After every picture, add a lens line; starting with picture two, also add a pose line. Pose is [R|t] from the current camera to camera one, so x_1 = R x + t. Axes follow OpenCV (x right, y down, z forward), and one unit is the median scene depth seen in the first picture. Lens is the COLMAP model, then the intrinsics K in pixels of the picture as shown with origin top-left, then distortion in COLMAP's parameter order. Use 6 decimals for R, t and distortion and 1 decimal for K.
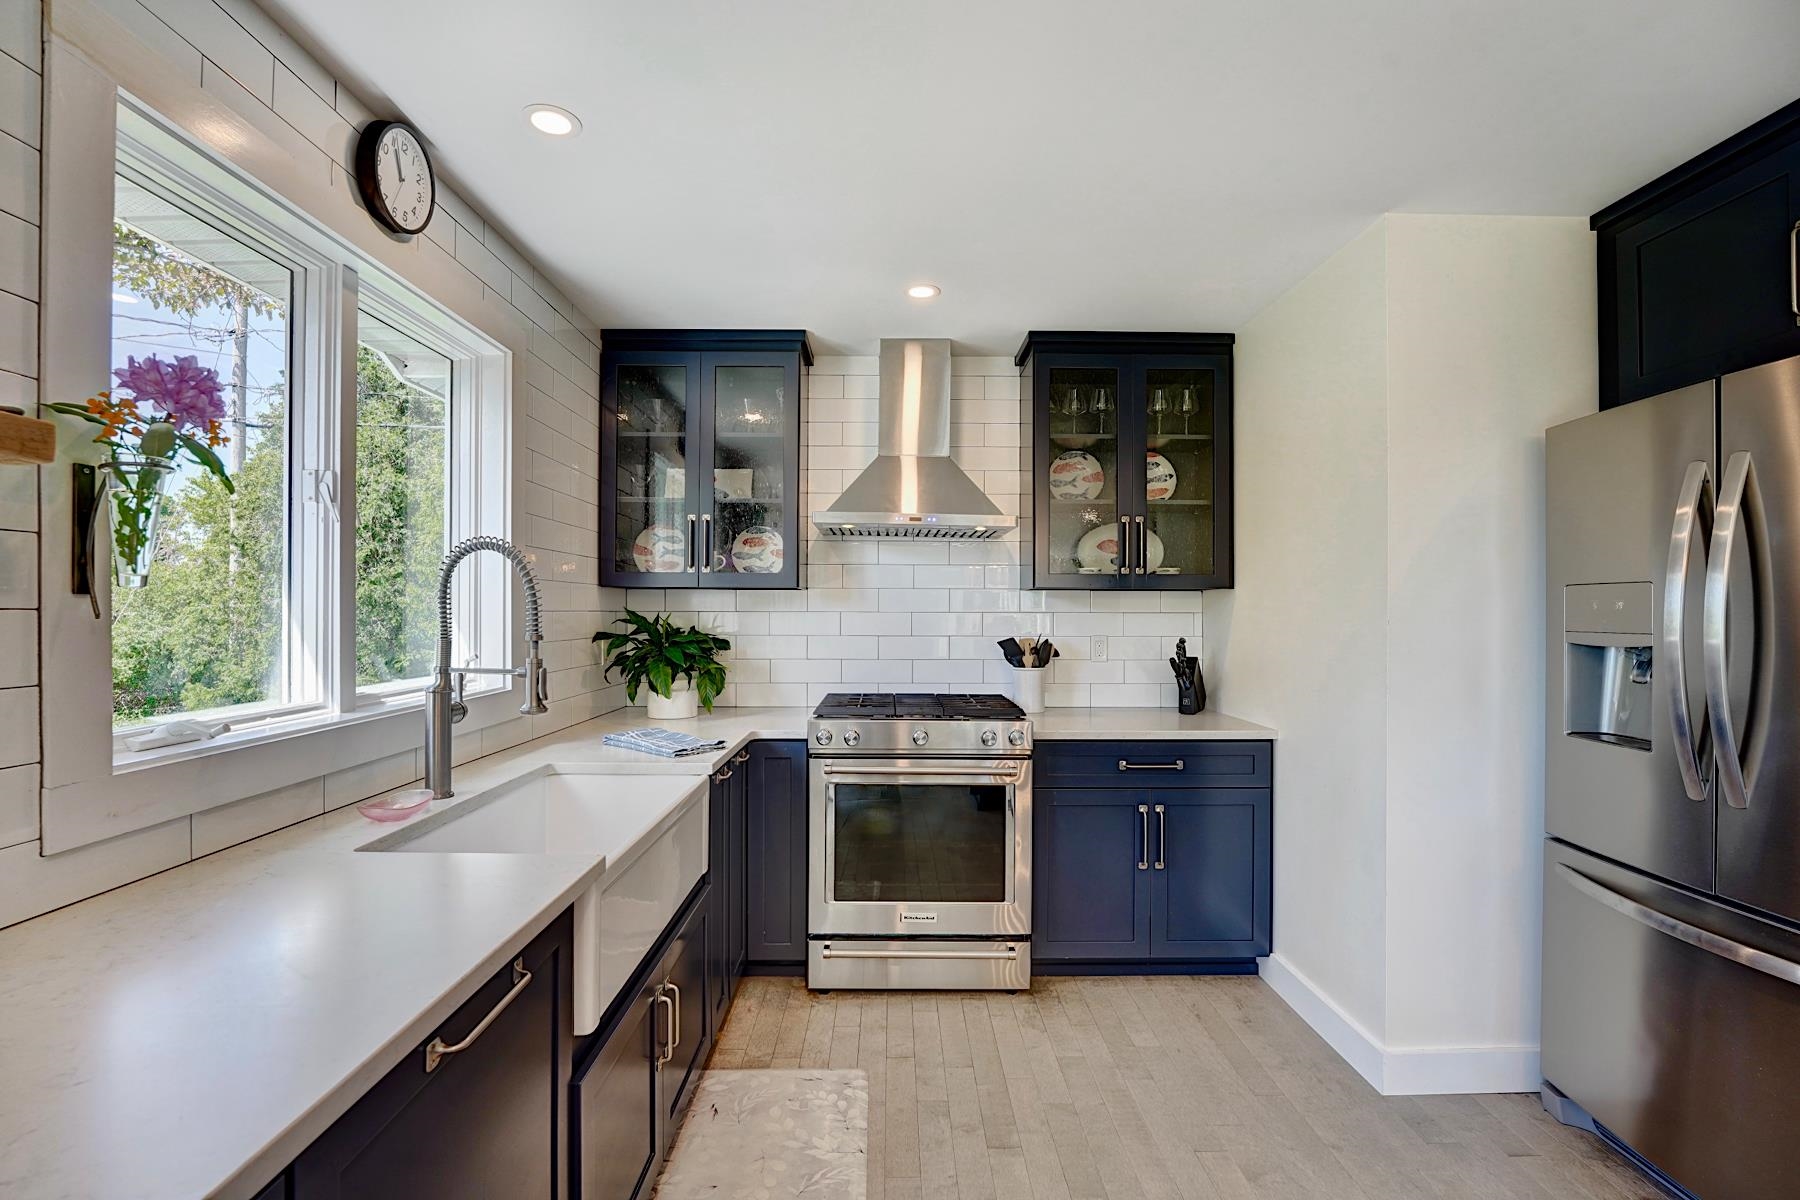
lens RADIAL K [[785.4, 0, 900.0], [0, 785.4, 600.0], [0, 0, 1]] dist [-0.000664, -0.000029]
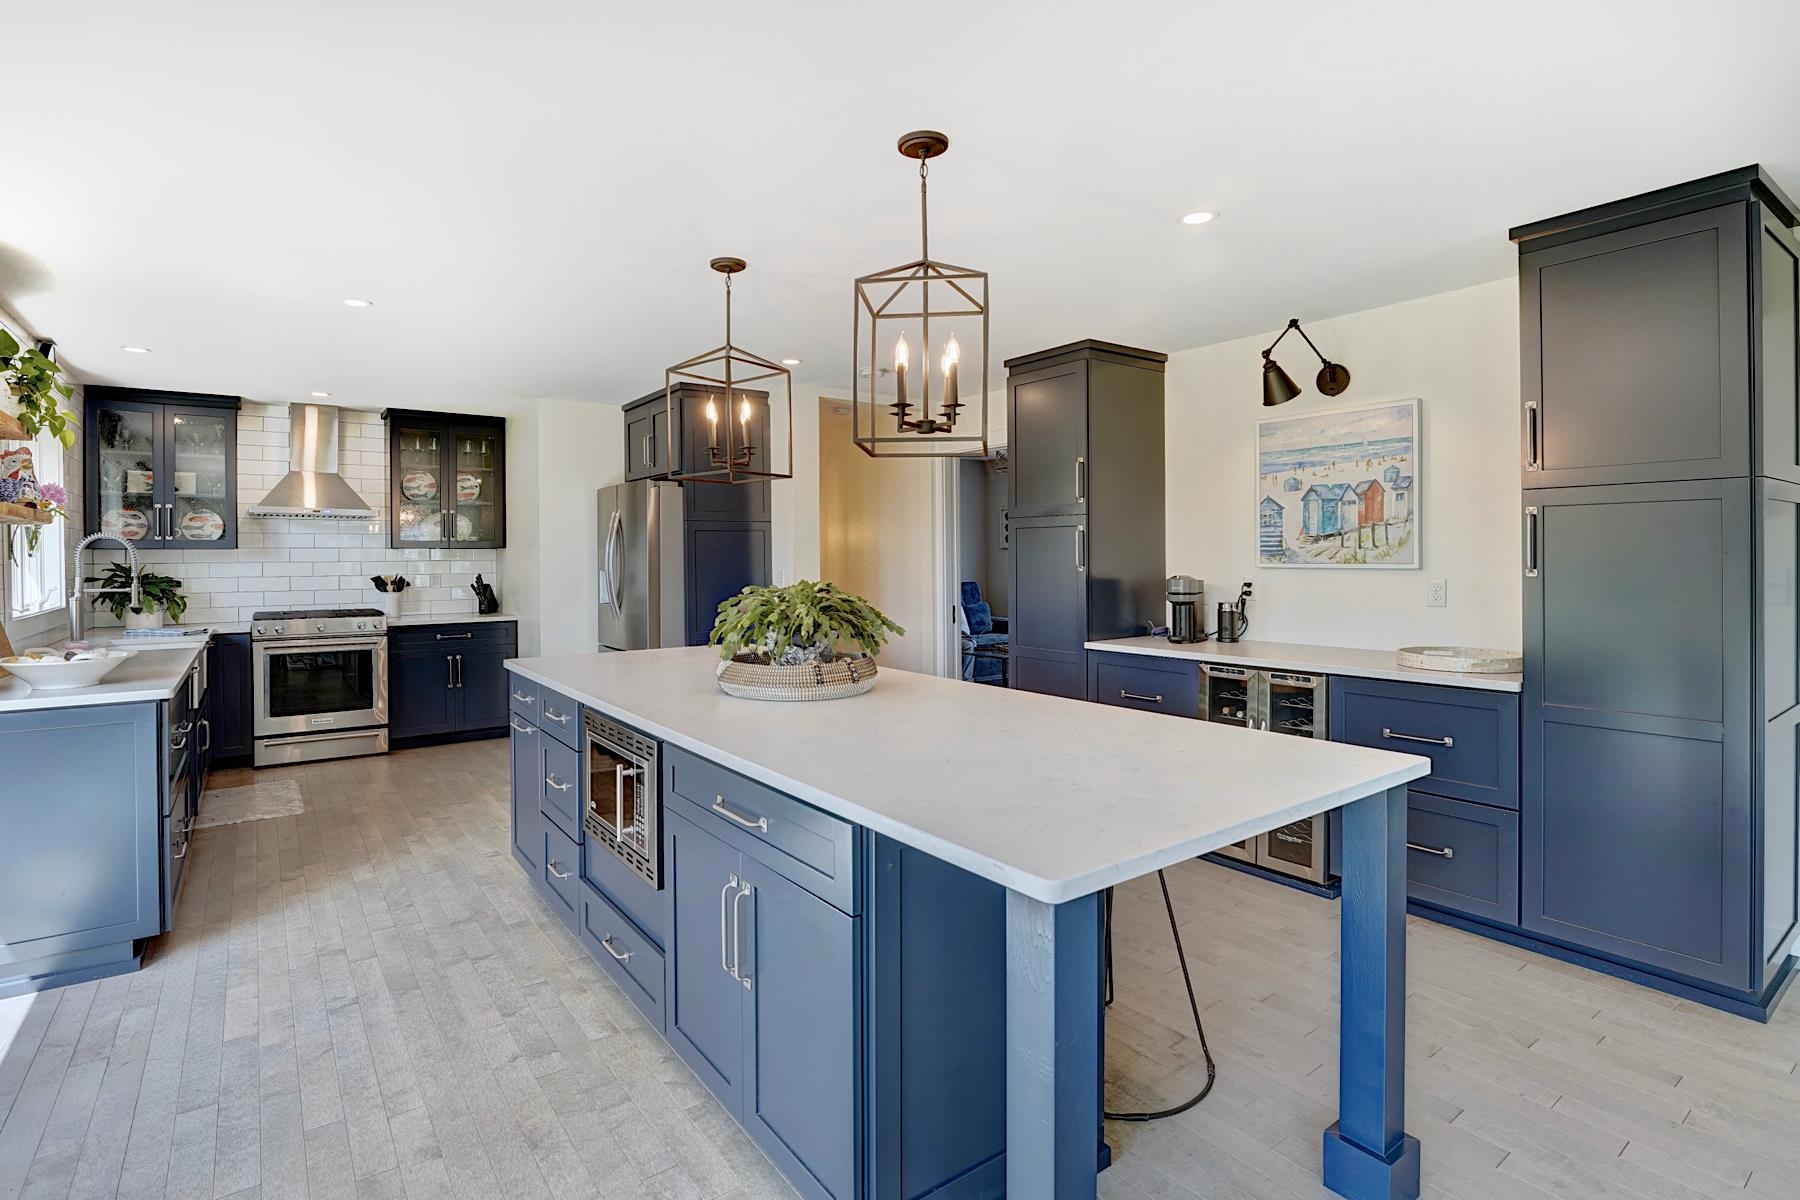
lens RADIAL K [[846.1, 0, 826.0], [0, 846.1, 564.8], [0, 0, 1]] dist [0.000353, 0.000092]
pose [[0.836491, -0.015550, 0.547760, -0.064497], [0.001165, 0.999645, 0.026599, -0.028539], [-0.547979, -0.021612, 0.836213, -1.218323]]
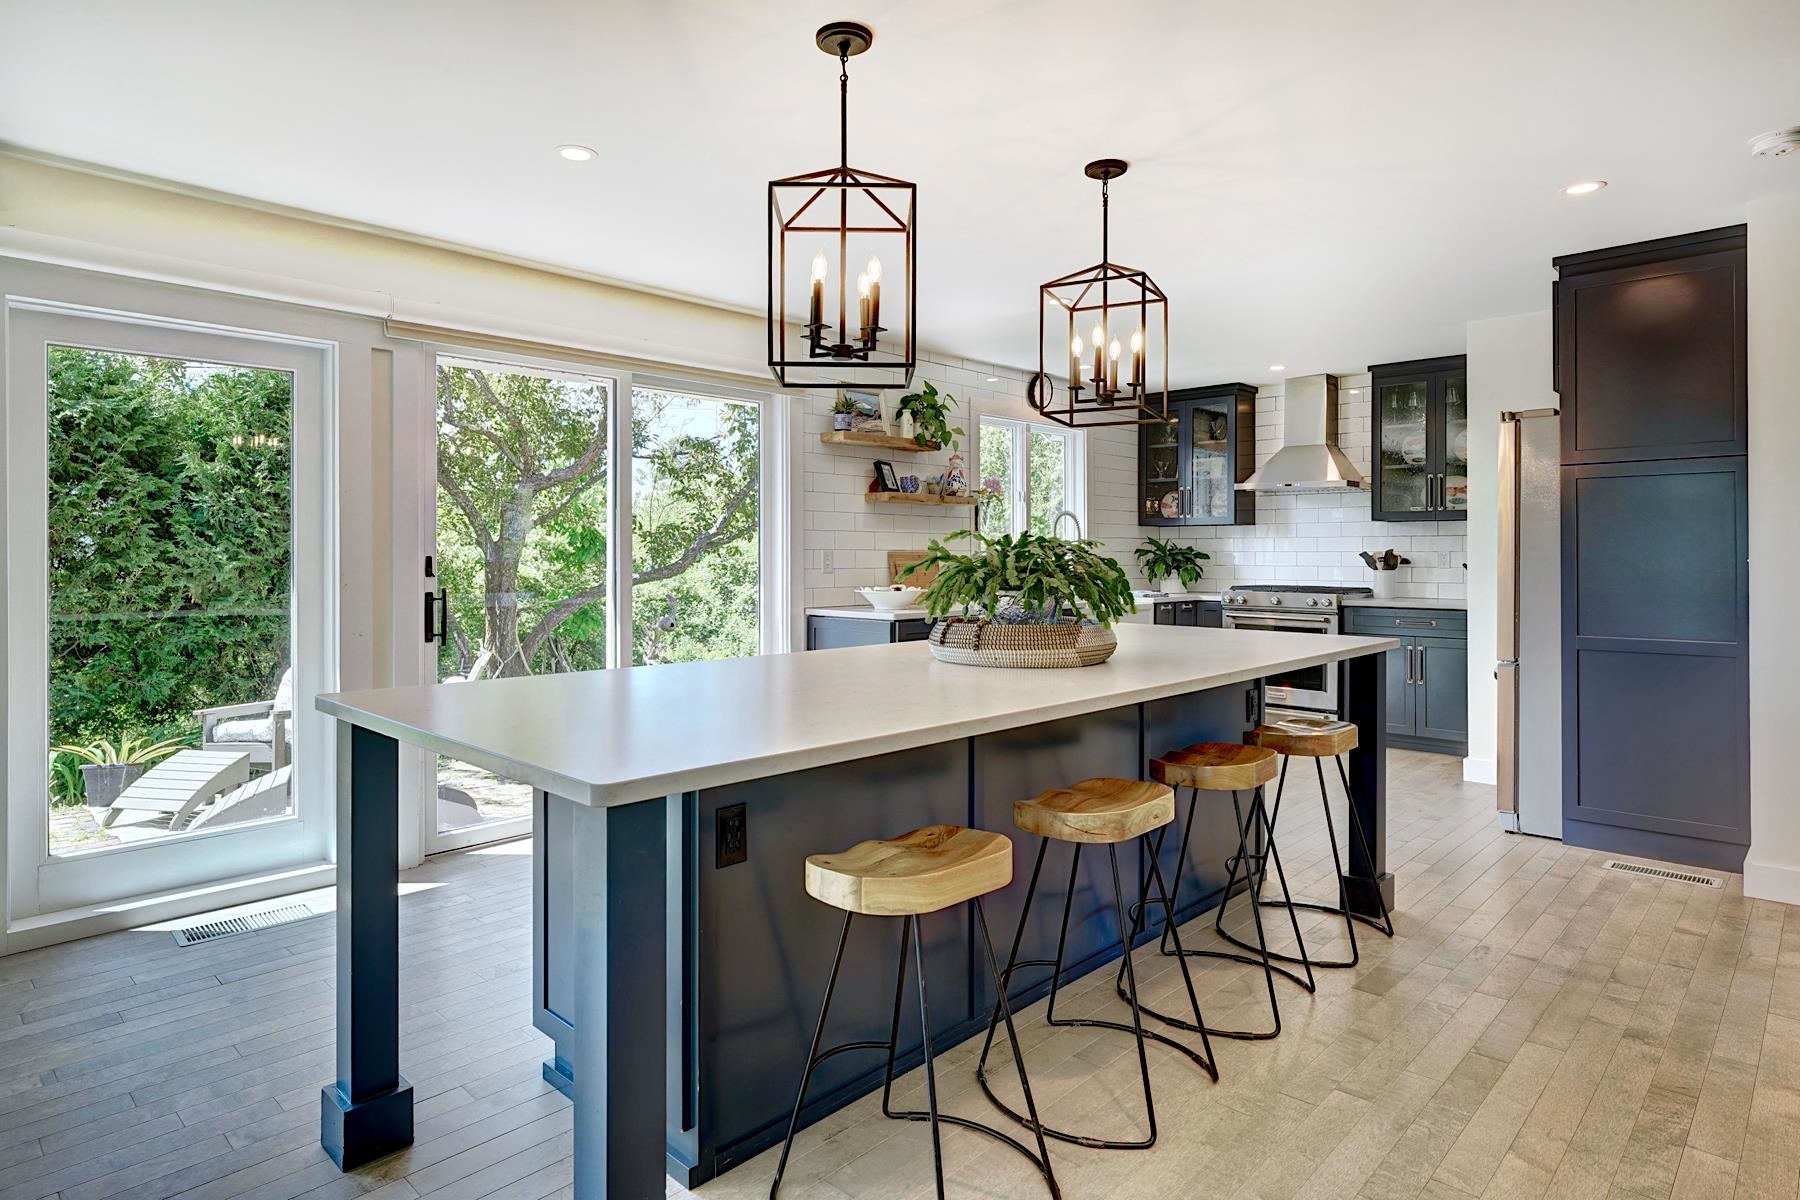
lens RADIAL K [[986.6, 0, 895.0], [0, 986.6, 556.3], [0, 0, 1]] dist [0.002822, 0.000249]
pose [[0.708284, -0.004209, -0.705915, 0.927292], [0.014238, 0.999864, 0.008323, 0.027993], [0.705784, -0.015946, 0.708248, -1.181958]]
